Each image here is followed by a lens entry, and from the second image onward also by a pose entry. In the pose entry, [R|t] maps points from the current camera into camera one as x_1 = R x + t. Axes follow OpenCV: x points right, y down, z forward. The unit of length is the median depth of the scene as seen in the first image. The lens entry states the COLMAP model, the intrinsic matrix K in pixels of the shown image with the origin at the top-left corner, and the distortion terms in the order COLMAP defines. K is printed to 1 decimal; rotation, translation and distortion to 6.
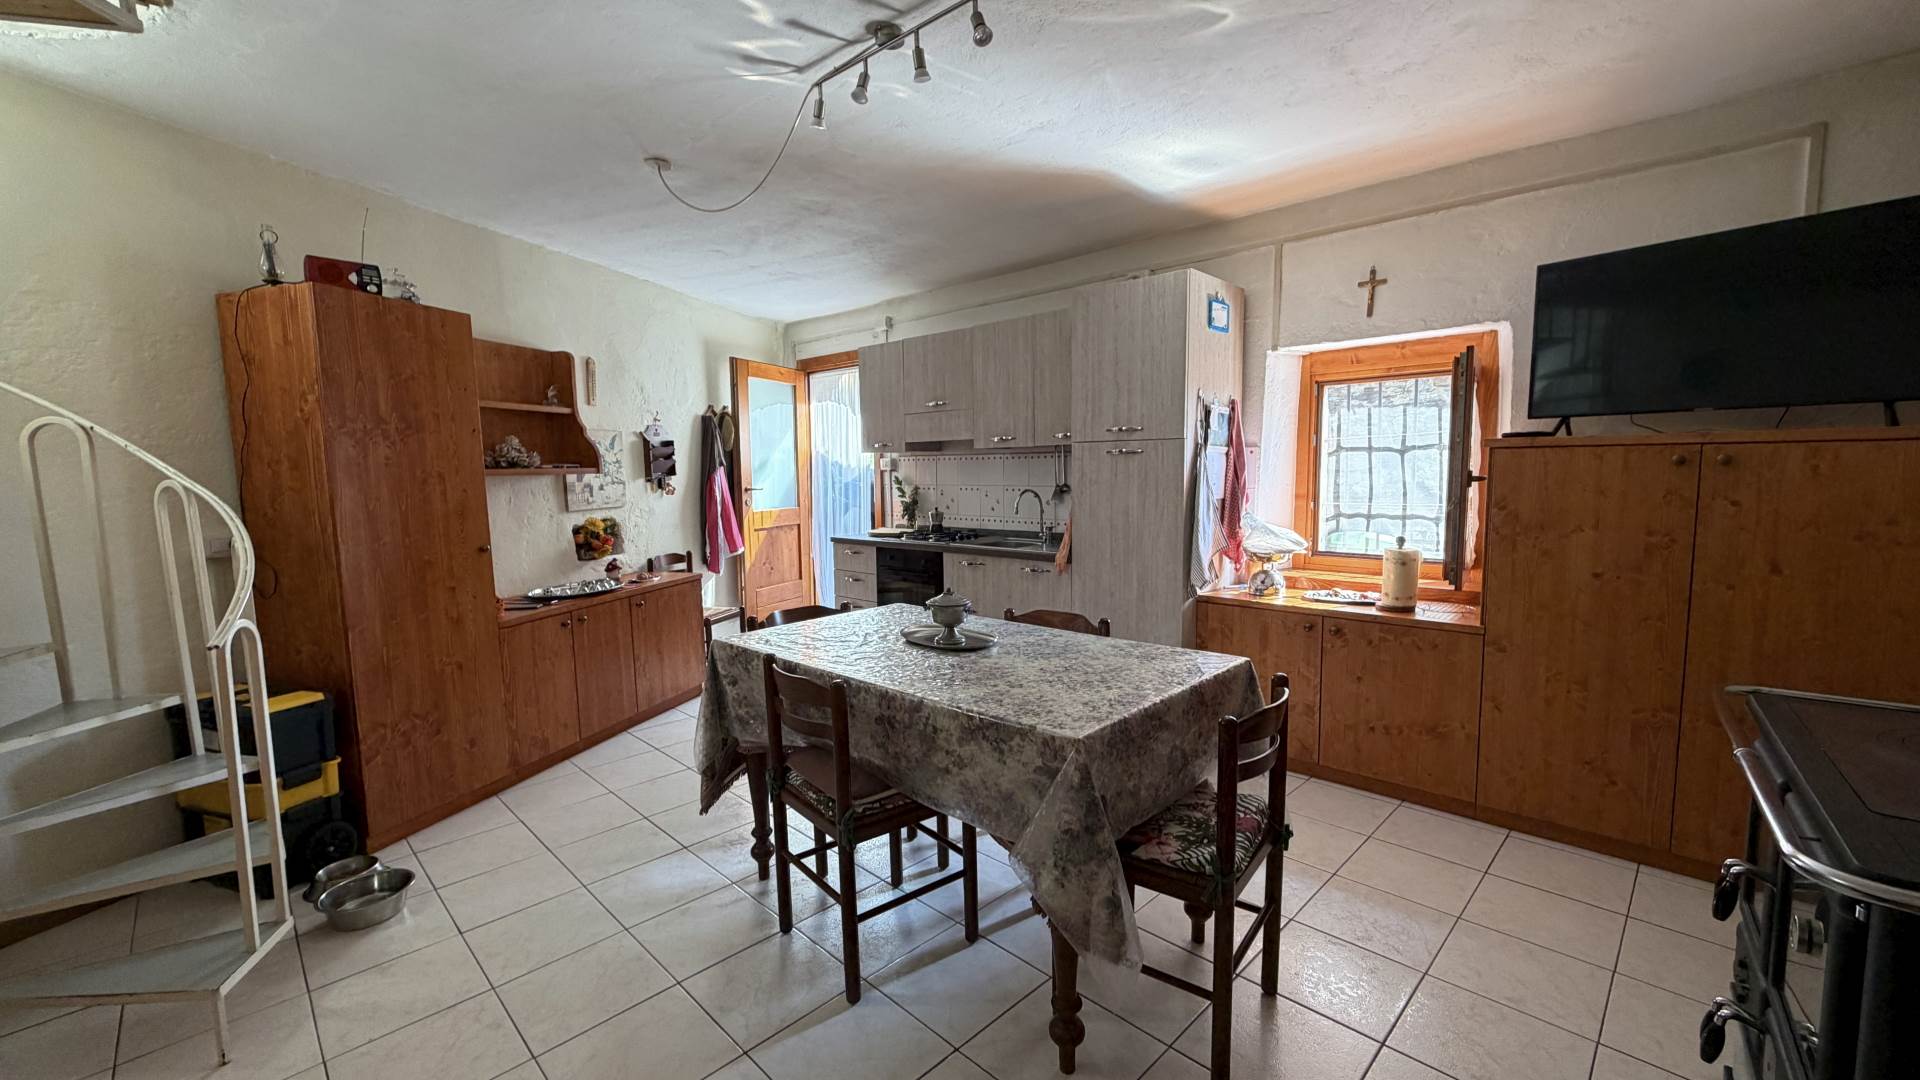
lens RADIAL K [[764.3, 0, 952.1], [0, 764.3, 542.7], [0, 0, 1]] dist [-0.000424, 0.000644]
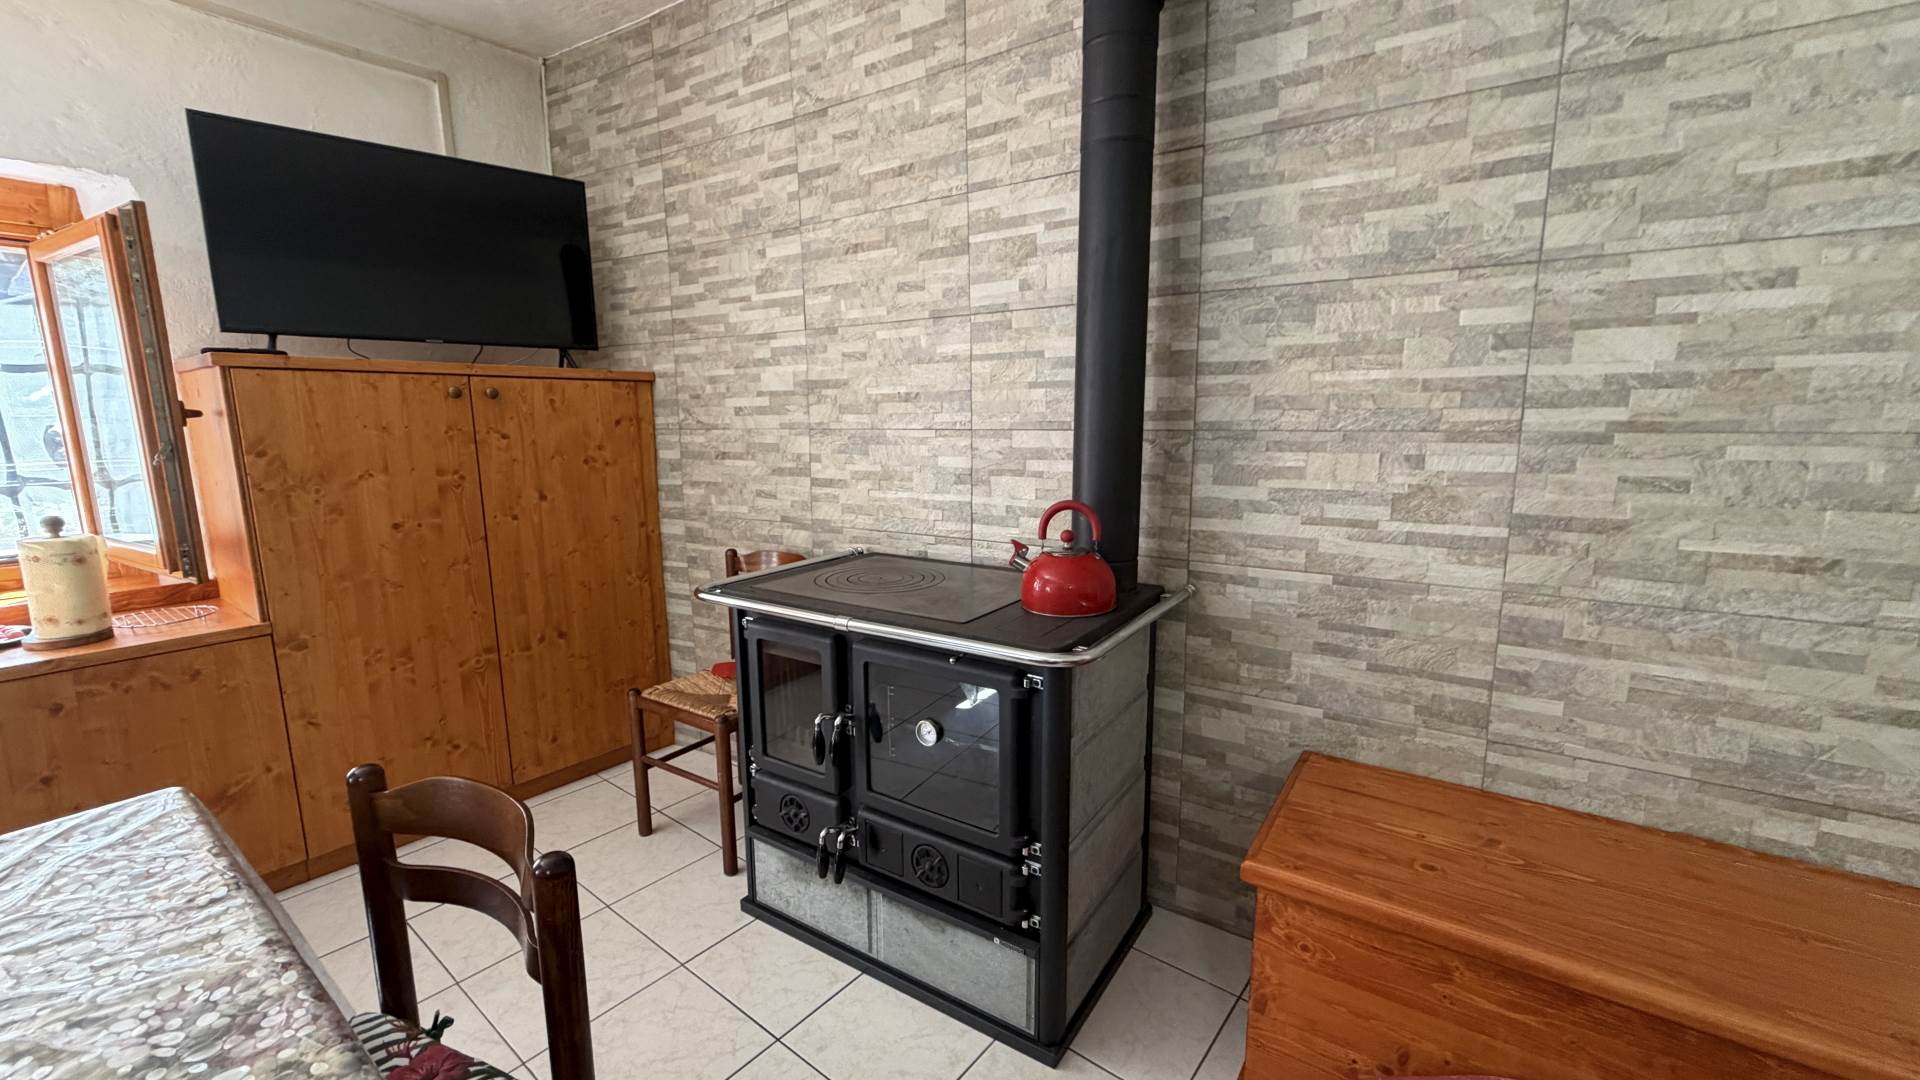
lens RADIAL K [[764.3, 0, 959.0], [0, 764.3, 542.0], [0, 0, 1]] dist [-0.000424, 0.000644]
pose [[-0.114322, -0.149450, 0.982138, -0.066849], [0.104966, 0.981269, 0.161536, -0.011909], [-0.987883, 0.121559, -0.096494, 0.443856]]
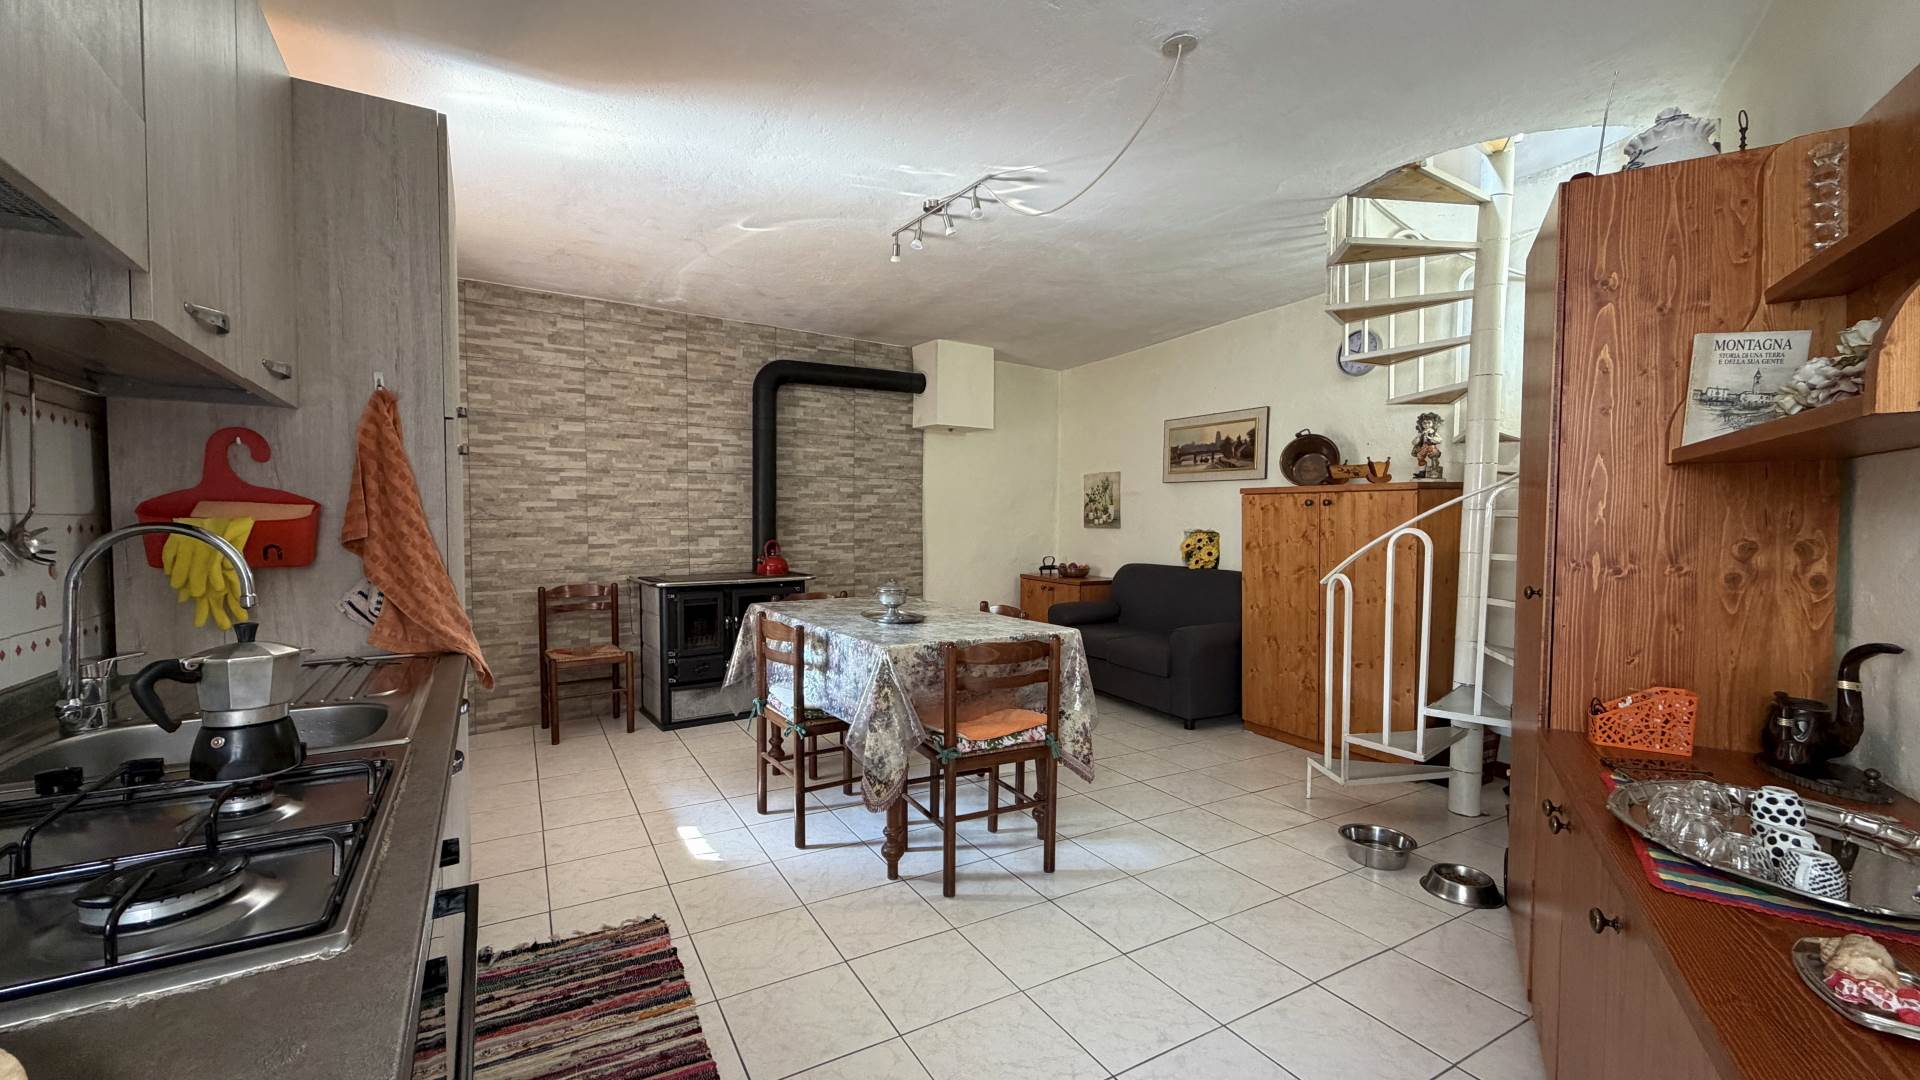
lens RADIAL K [[764.3, 0, 959.6], [0, 764.3, 539.1], [0, 0, 1]] dist [-0.000424, 0.000644]
pose [[-0.968343, 0.008318, 0.249485, -0.398798], [0.038586, 0.992420, 0.116675, -0.141682], [-0.246623, 0.122608, -0.961324, 1.996242]]
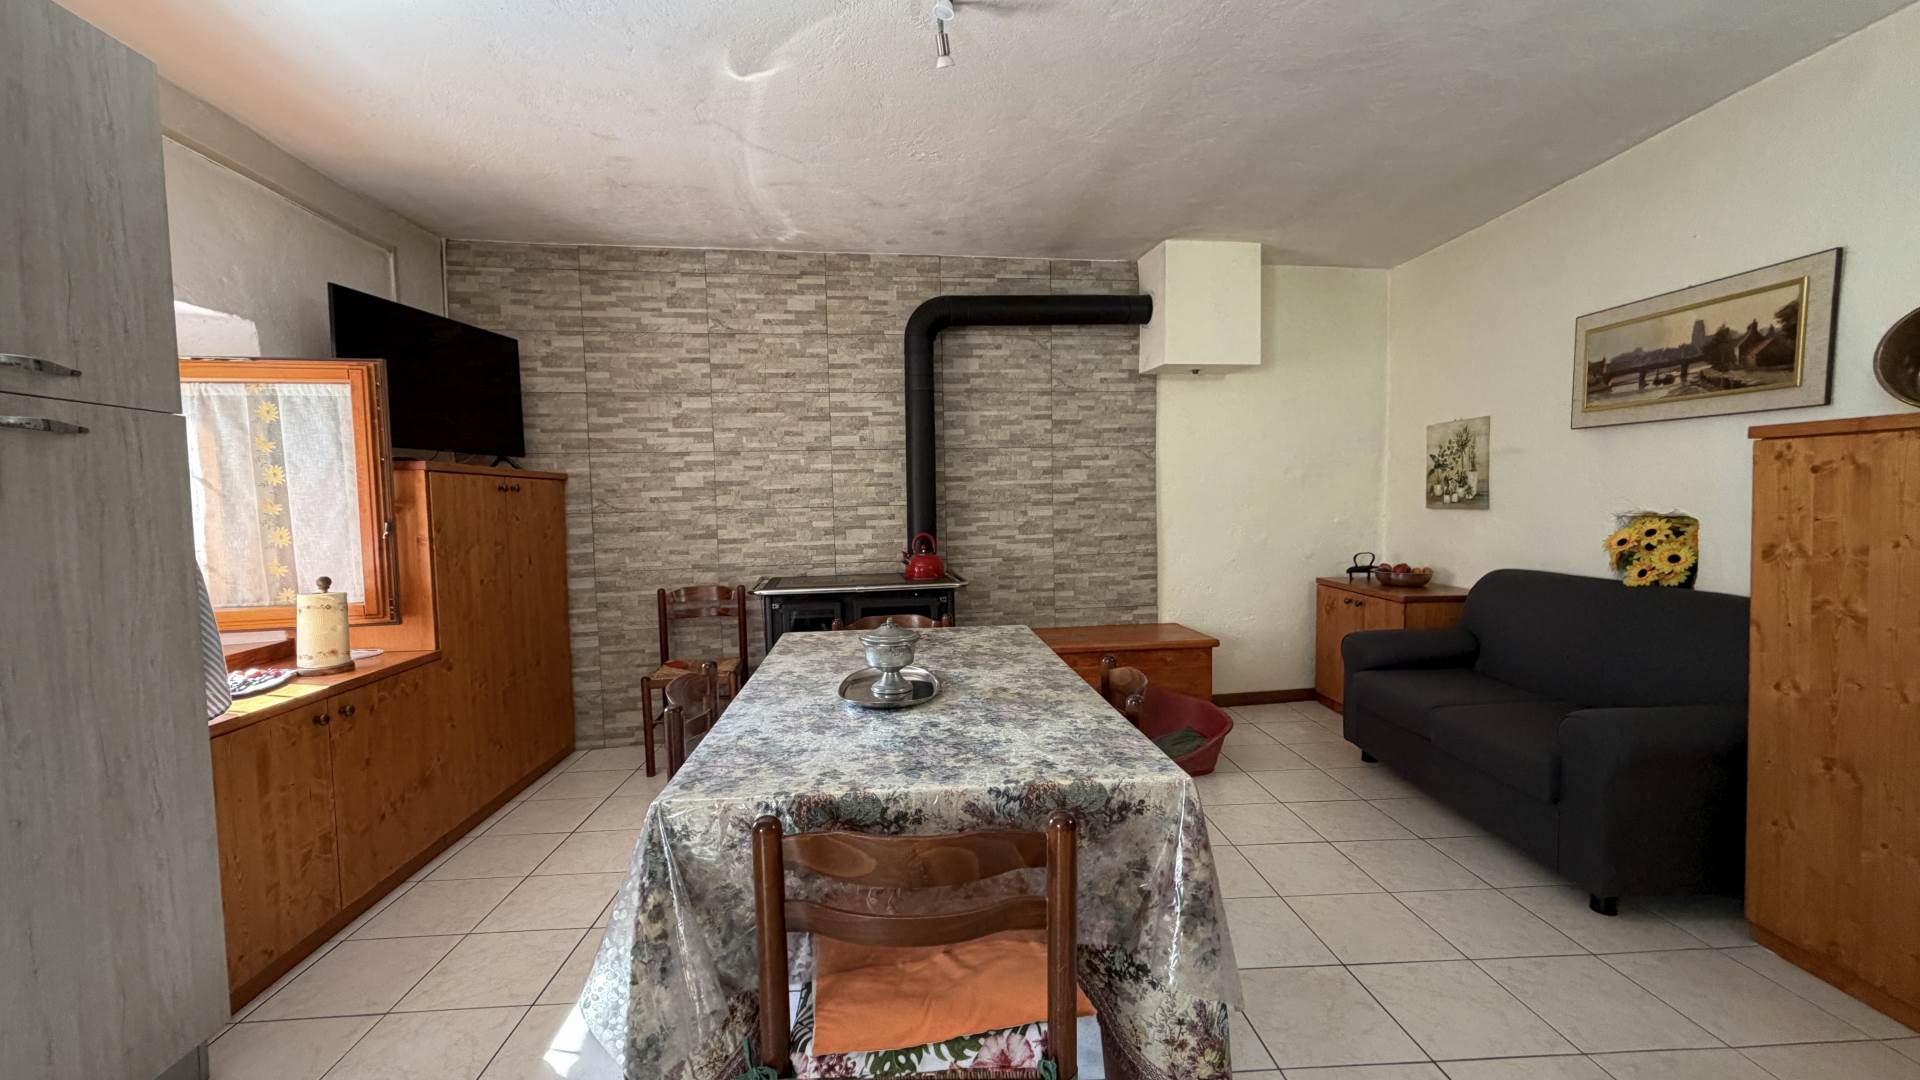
lens RADIAL K [[764.3, 0, 958.1], [0, 764.3, 540.6], [0, 0, 1]] dist [-0.000424, 0.000644]
pose [[-0.752891, -0.004813, 0.658128, -0.484289], [0.095729, 0.988538, 0.116742, -0.086038], [-0.651146, 0.150896, -0.743800, 1.334319]]
